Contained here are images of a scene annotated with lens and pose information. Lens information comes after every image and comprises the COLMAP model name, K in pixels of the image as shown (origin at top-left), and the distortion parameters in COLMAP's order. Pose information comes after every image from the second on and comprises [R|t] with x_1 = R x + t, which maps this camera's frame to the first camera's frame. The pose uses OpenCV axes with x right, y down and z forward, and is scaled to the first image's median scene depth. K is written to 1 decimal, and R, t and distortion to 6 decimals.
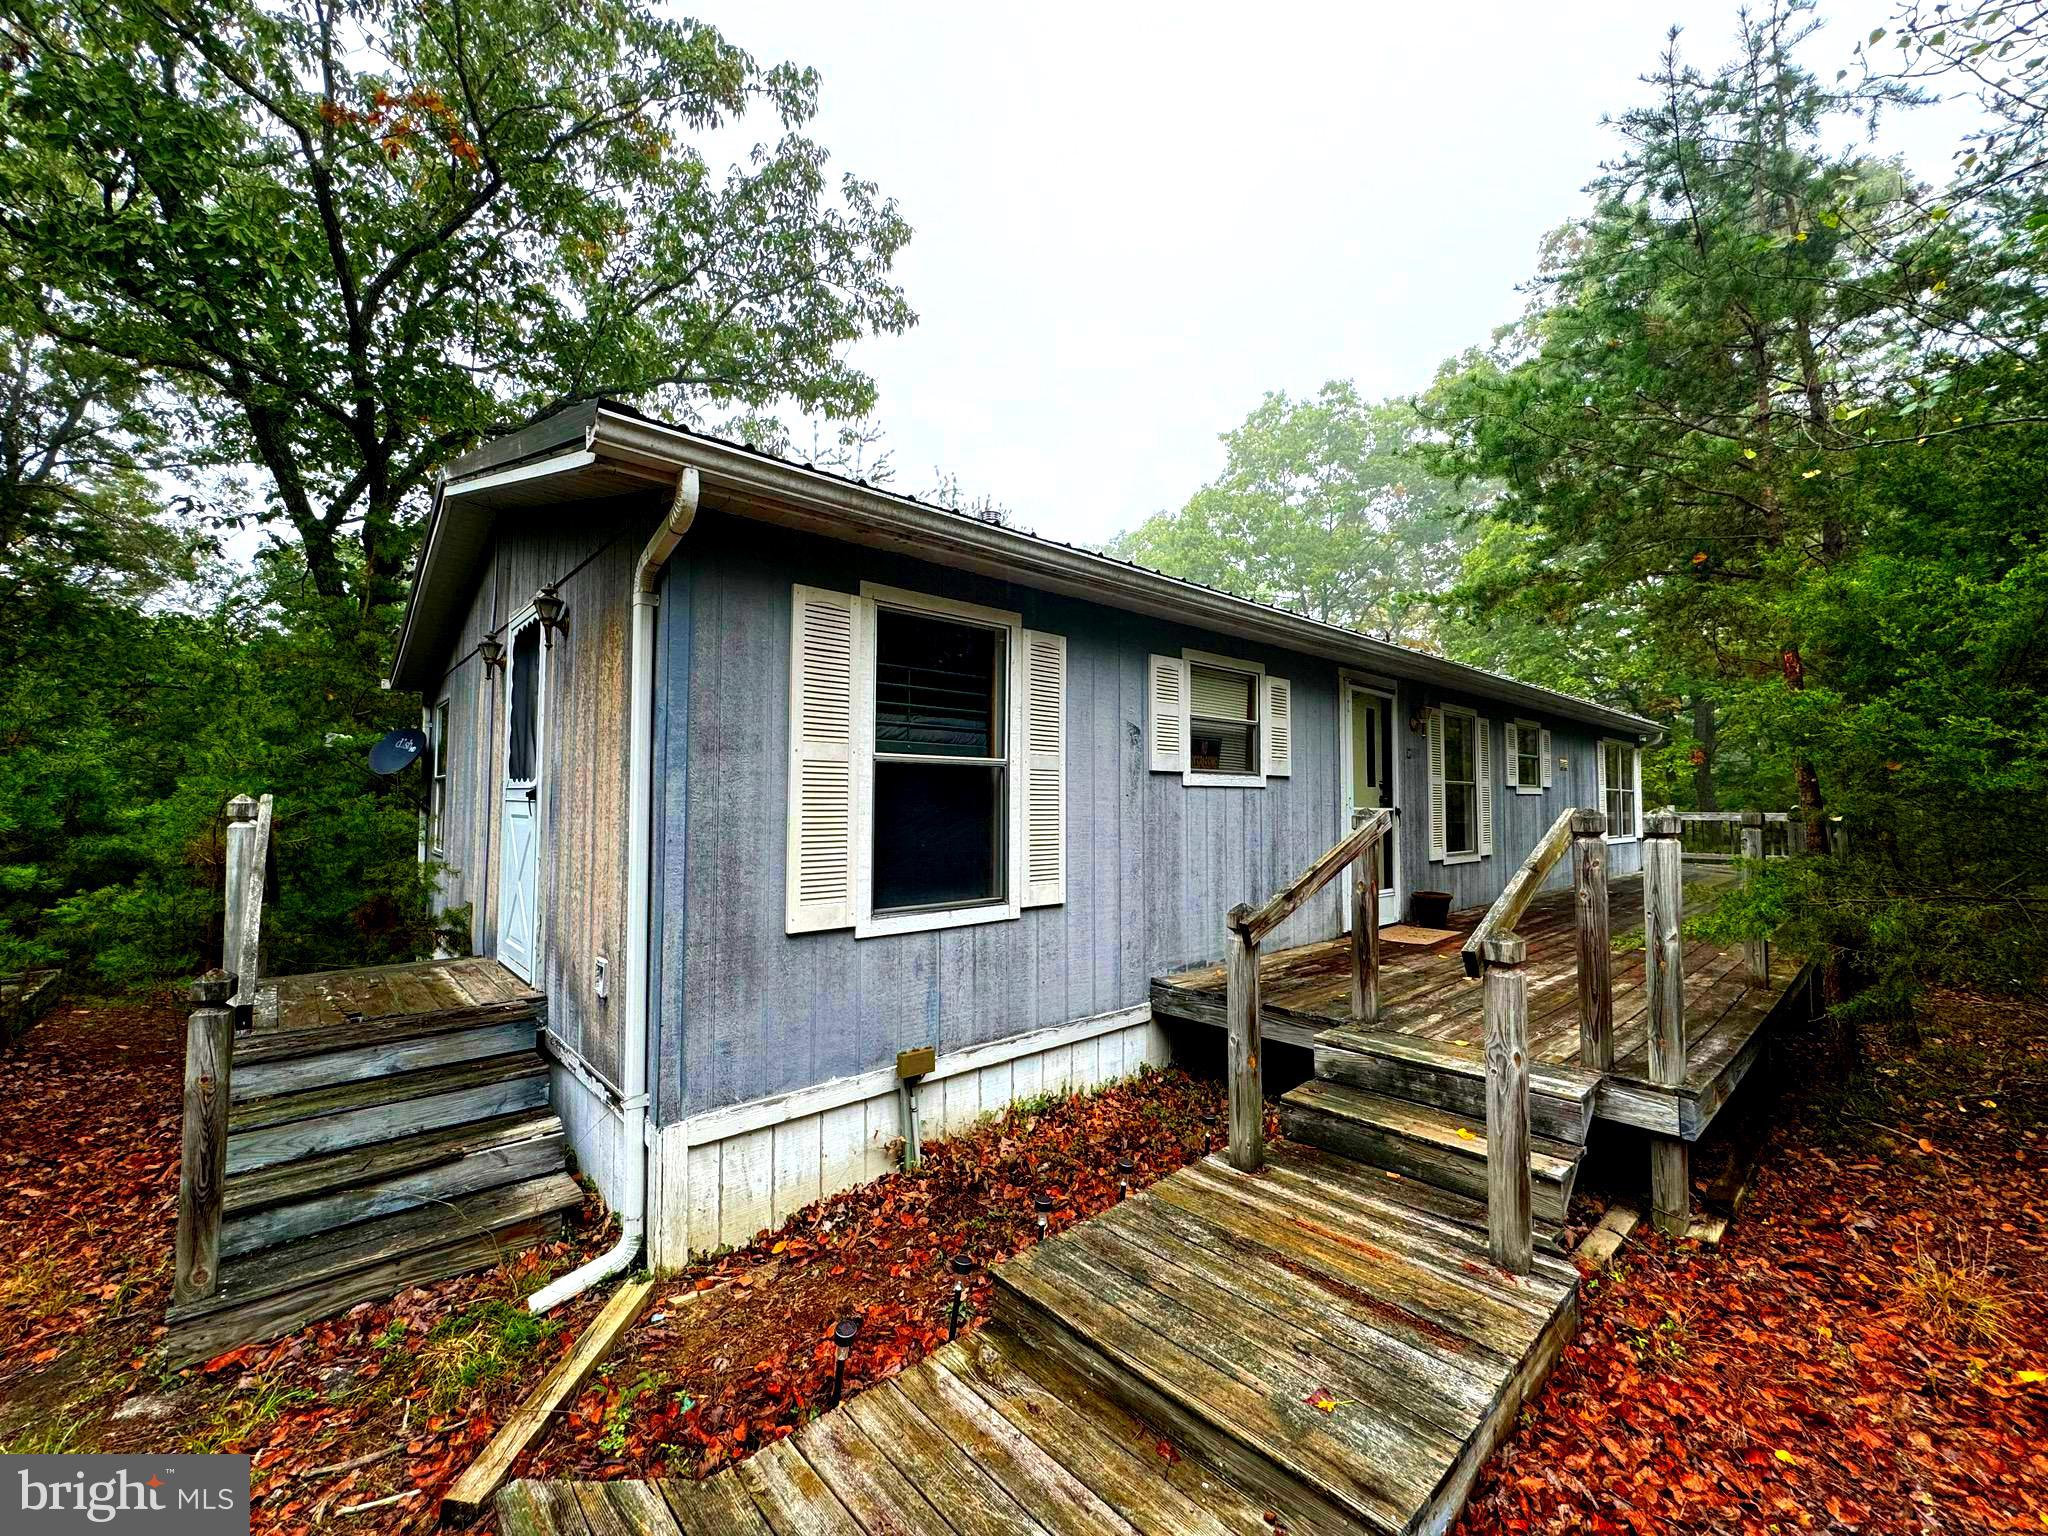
lens RADIAL K [[817.1, 0, 1023.6], [0, 817.1, 767.5], [0, 0, 1]] dist [-0.001482, -0.000547]
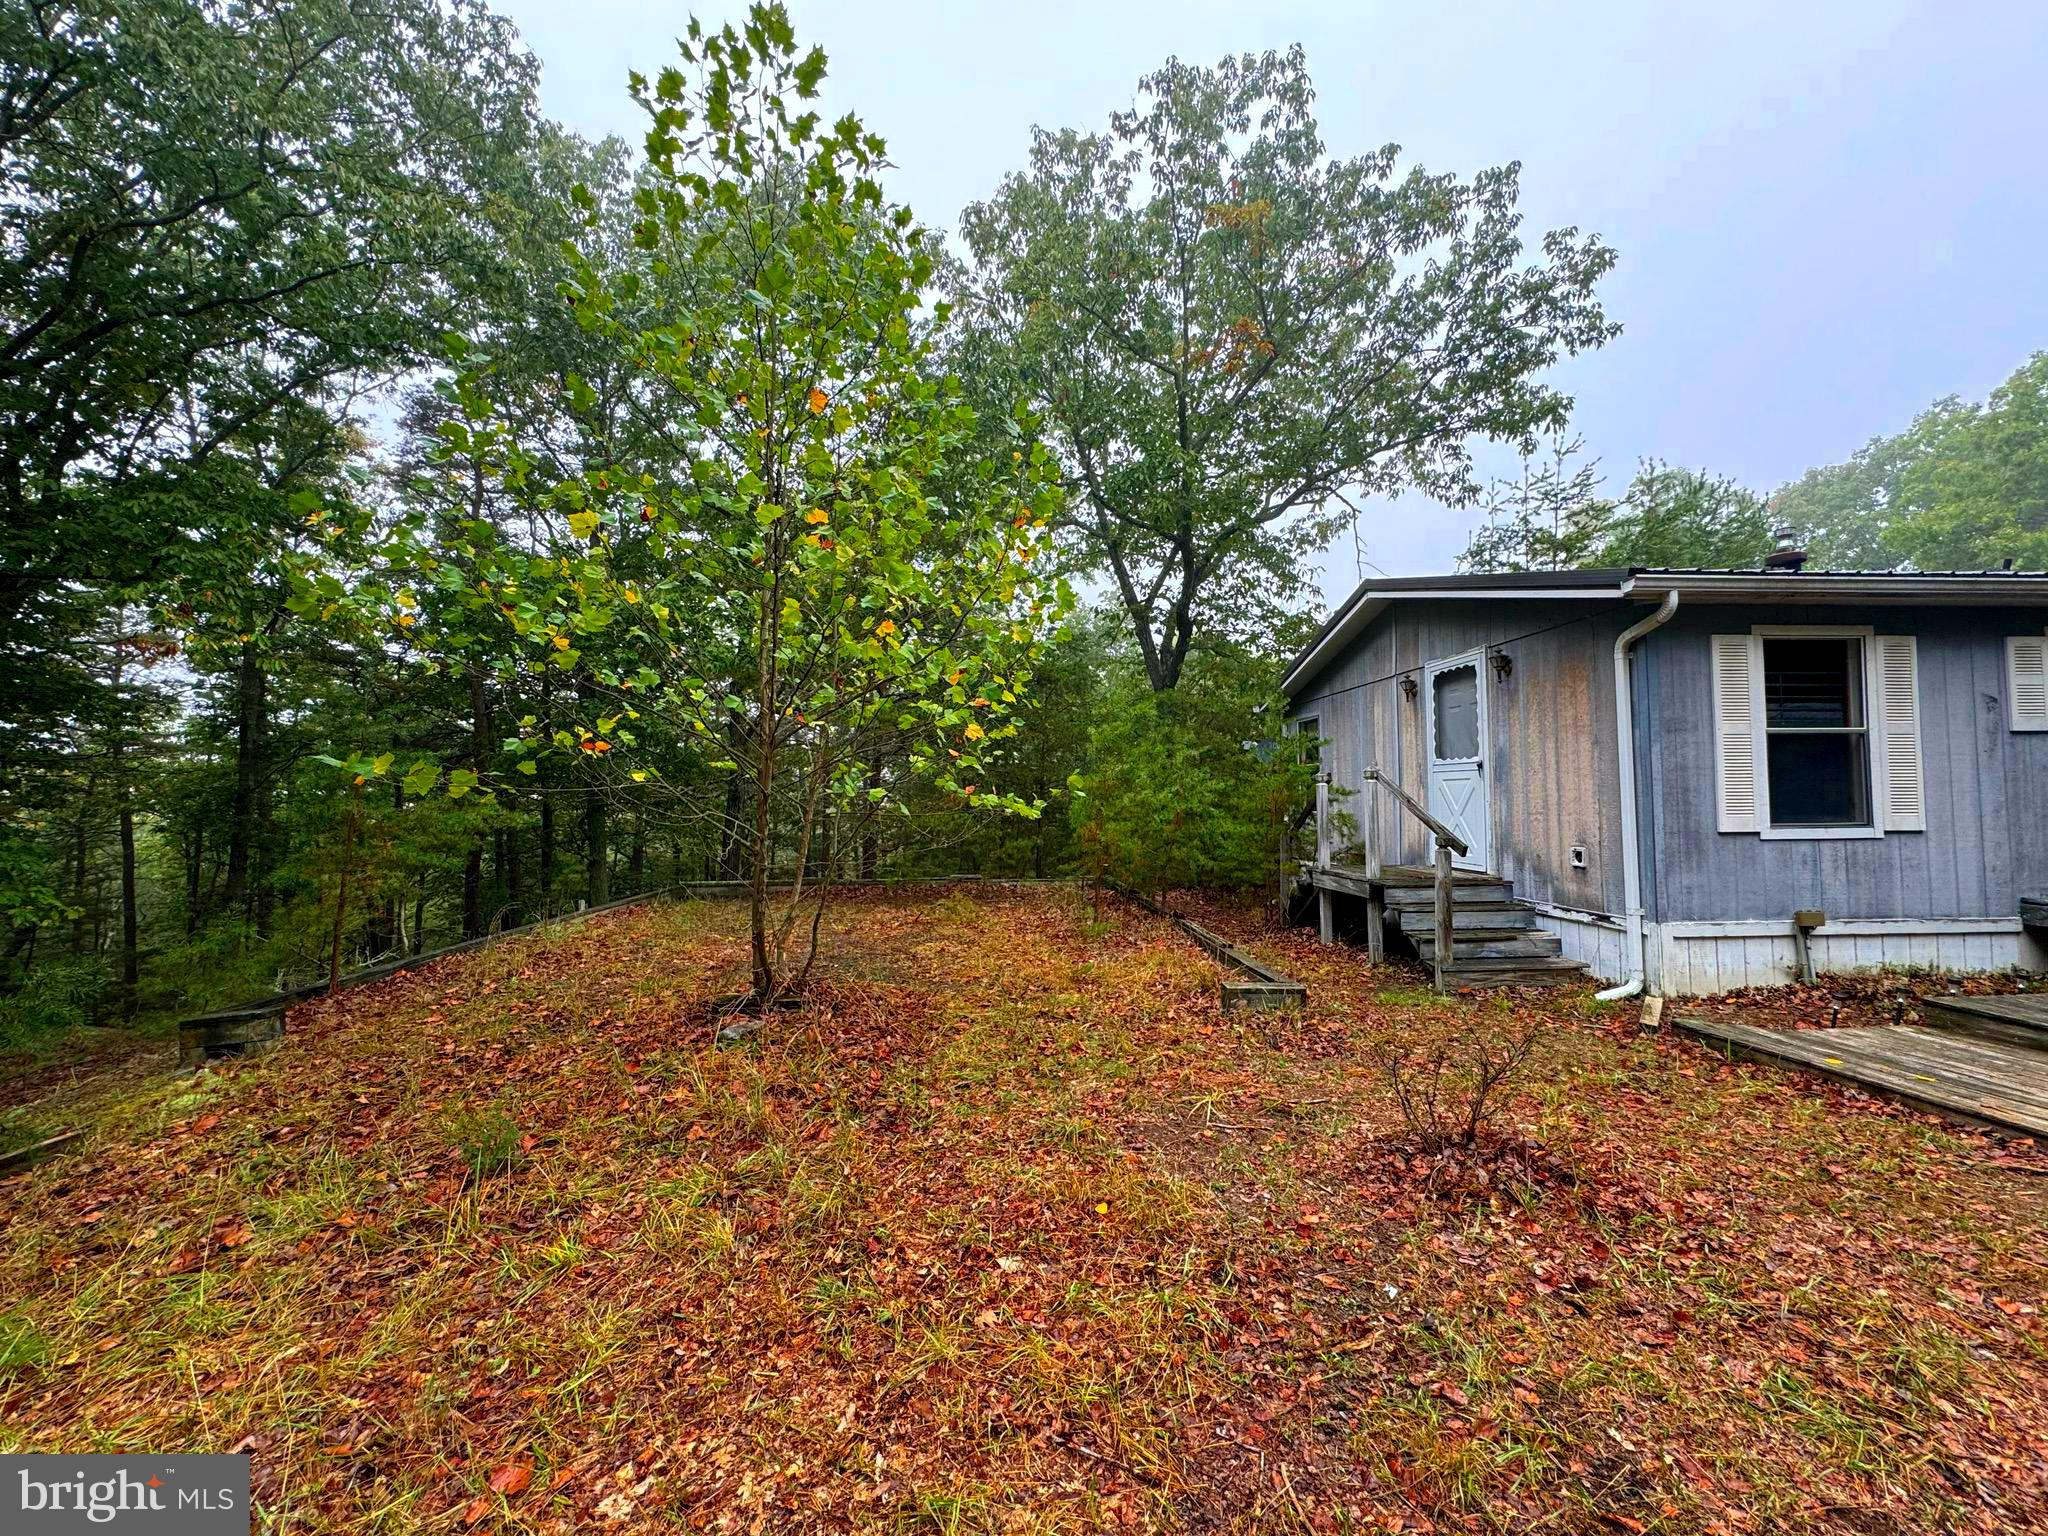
lens RADIAL K [[817.1, 0, 1020.6], [0, 817.1, 763.1], [0, 0, 1]] dist [-0.001482, -0.000547]
pose [[0.775329, -0.034847, -0.630595, -0.267316], [0.034916, 0.999315, -0.012292, 0.017152], [0.630591, -0.012487, 0.776014, -1.042302]]
